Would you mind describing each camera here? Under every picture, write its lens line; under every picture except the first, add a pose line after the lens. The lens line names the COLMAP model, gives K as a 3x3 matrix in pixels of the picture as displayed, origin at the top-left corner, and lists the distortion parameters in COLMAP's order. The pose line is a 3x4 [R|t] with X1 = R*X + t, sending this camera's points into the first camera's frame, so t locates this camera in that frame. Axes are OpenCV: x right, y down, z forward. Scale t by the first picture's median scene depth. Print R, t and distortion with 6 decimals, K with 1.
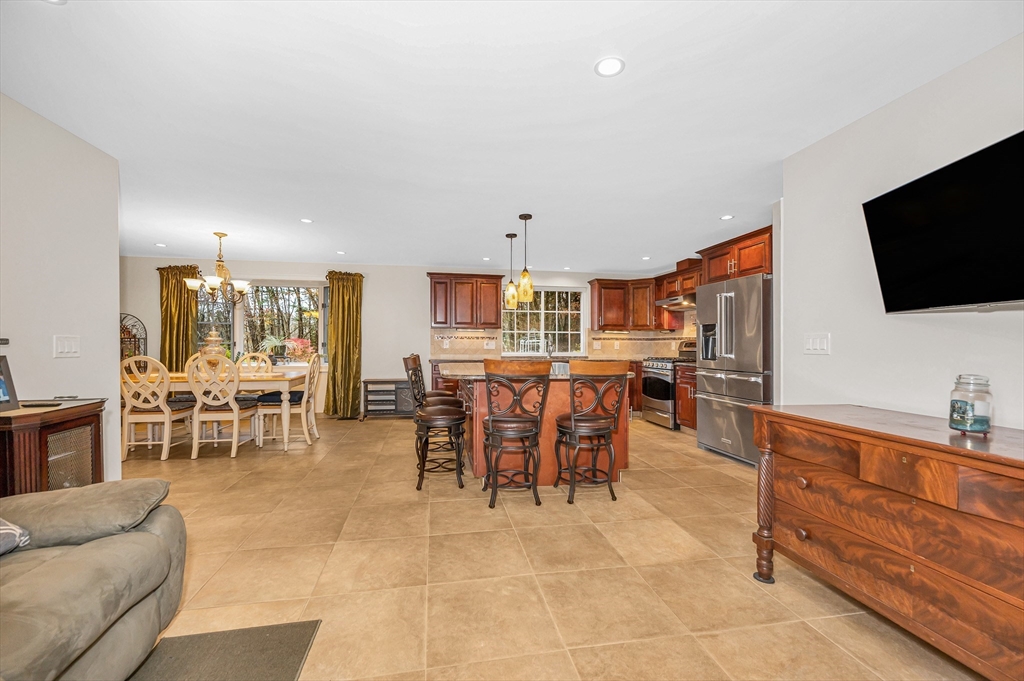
lens RADIAL K [[420.2, 0, 509.1], [0, 420.2, 342.7], [0, 0, 1]] dist [-0.005599, -0.000571]
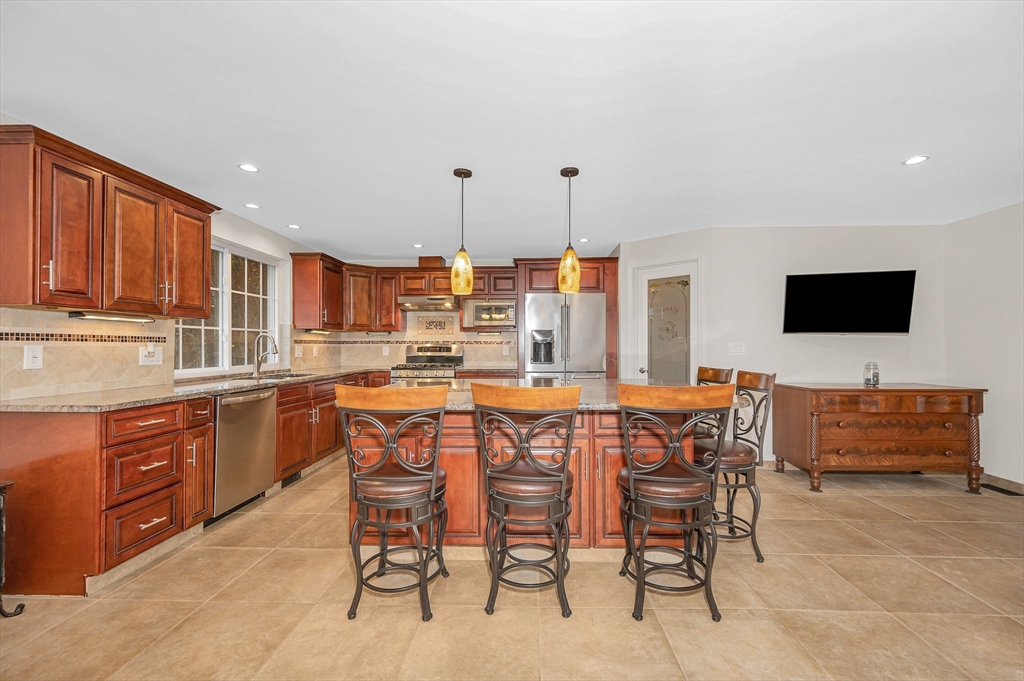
lens RADIAL K [[420.2, 0, 528.0], [0, 420.2, 343.1], [0, 0, 1]] dist [-0.005599, -0.000571]
pose [[0.214377, 0.000149, 0.976751, -0.428086], [-0.000865, 1.000000, 0.000037, -0.008302], [-0.976751, -0.000852, 0.214377, 0.594582]]
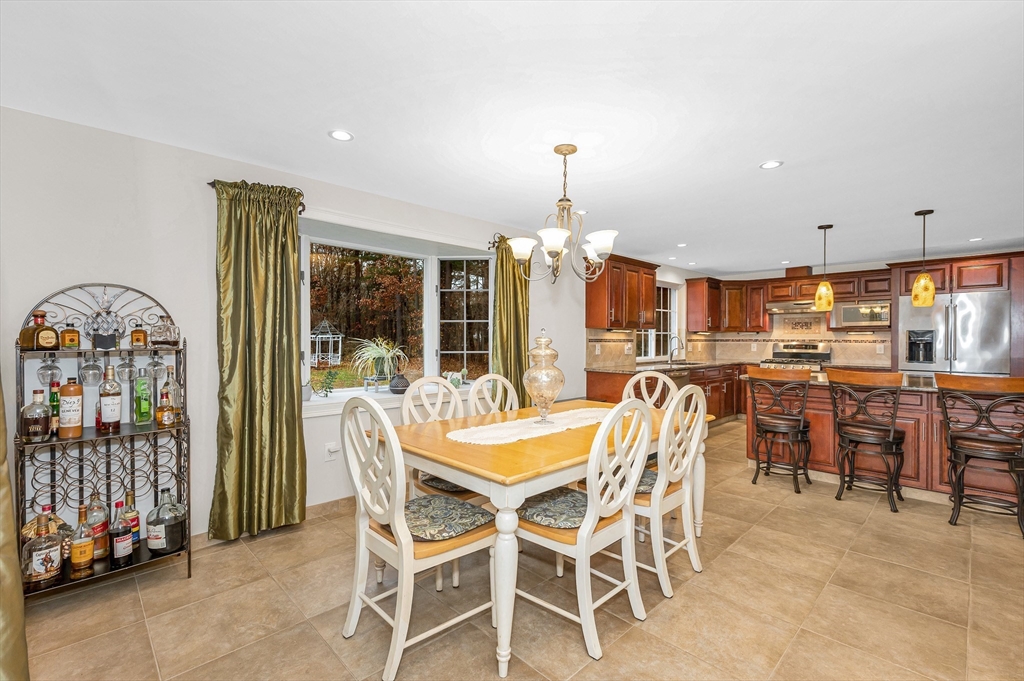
lens RADIAL K [[453.9, 0, 514.4], [0, 453.9, 339.1], [0, 0, 1]] dist [0.000746, -0.001129]
pose [[0.837680, -0.004019, 0.546146, -0.799839], [0.000201, 0.999975, 0.007049, -0.022467], [-0.546161, -0.005795, 0.837660, 0.428314]]
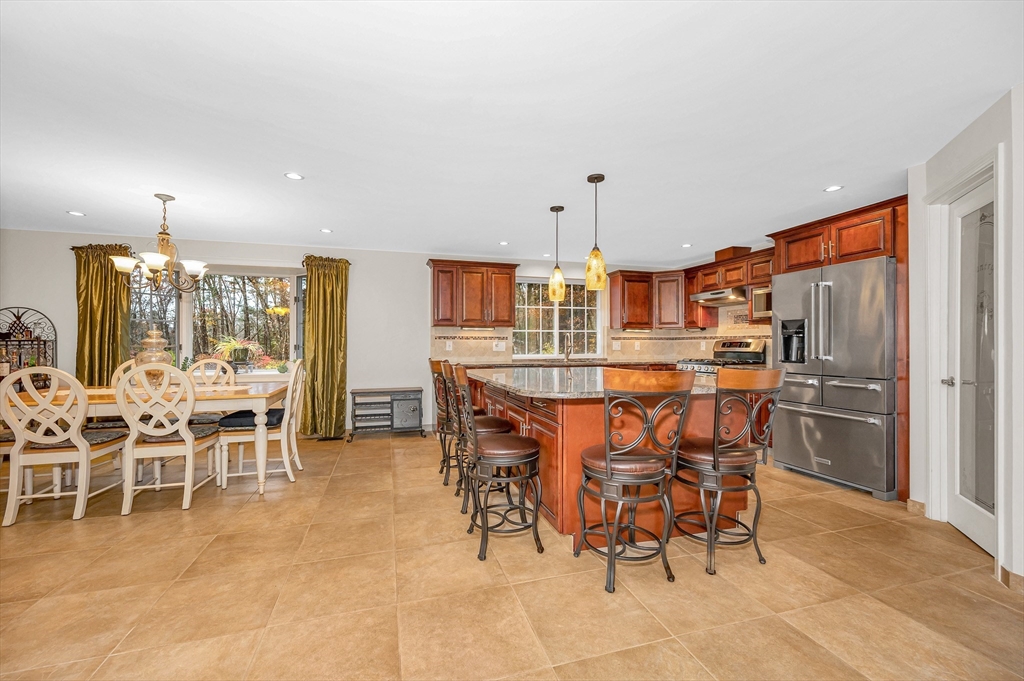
lens RADIAL K [[420.2, 0, 506.8], [0, 420.2, 340.3], [0, 0, 1]] dist [-0.005599, -0.000571]
pose [[0.995308, -0.005286, 0.096618, -0.126327], [0.005924, 0.999962, -0.006320, -0.001176], [-0.096581, 0.006863, 0.995301, 0.165517]]
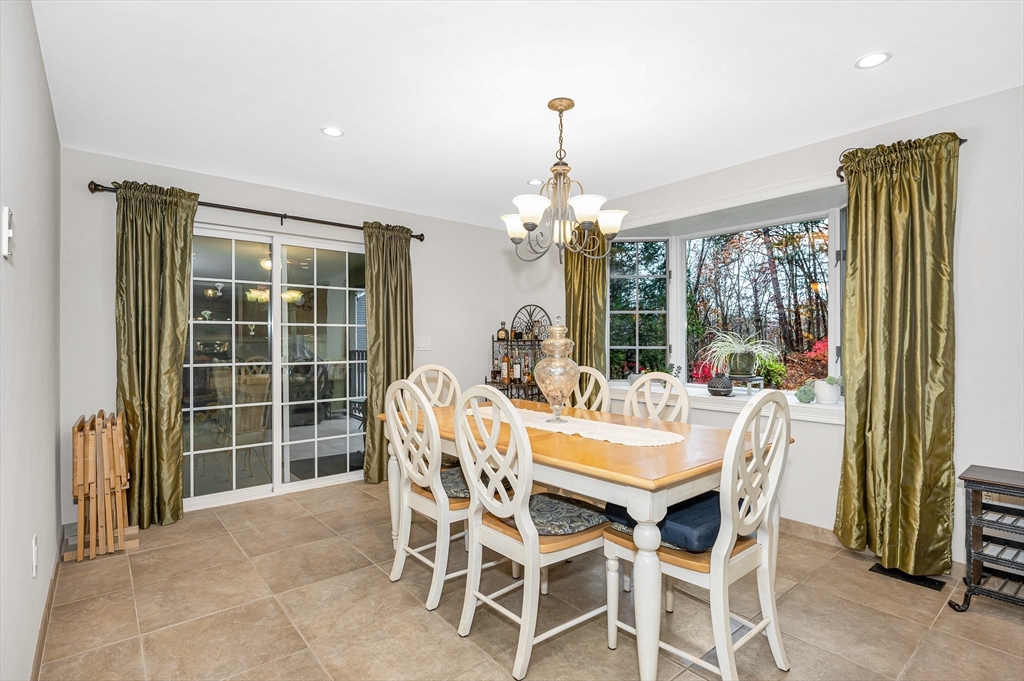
lens RADIAL K [[520.8, 0, 515.3], [0, 520.8, 339.4], [0, 0, 1]] dist [-0.001988, -0.001095]
pose [[0.507738, -0.008748, -0.861467, -0.186433], [0.006916, 0.999958, -0.006078, -0.006962], [0.861484, -0.002872, 0.507777, 0.525184]]
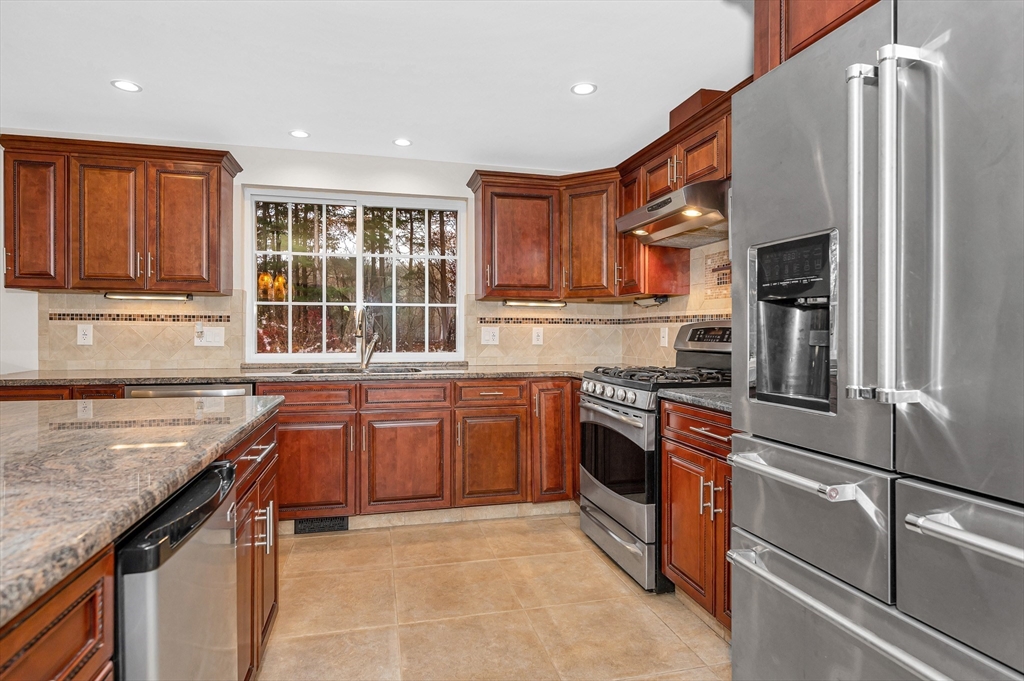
lens RADIAL K [[546.0, 0, 501.6], [0, 546.0, 341.1], [0, 0, 1]] dist [-0.020308, -0.001358]
pose [[0.998582, -0.003450, 0.053124, 0.227263], [0.002507, 0.999838, 0.017812, 0.002366], [-0.053177, -0.017654, 0.998429, 0.532097]]
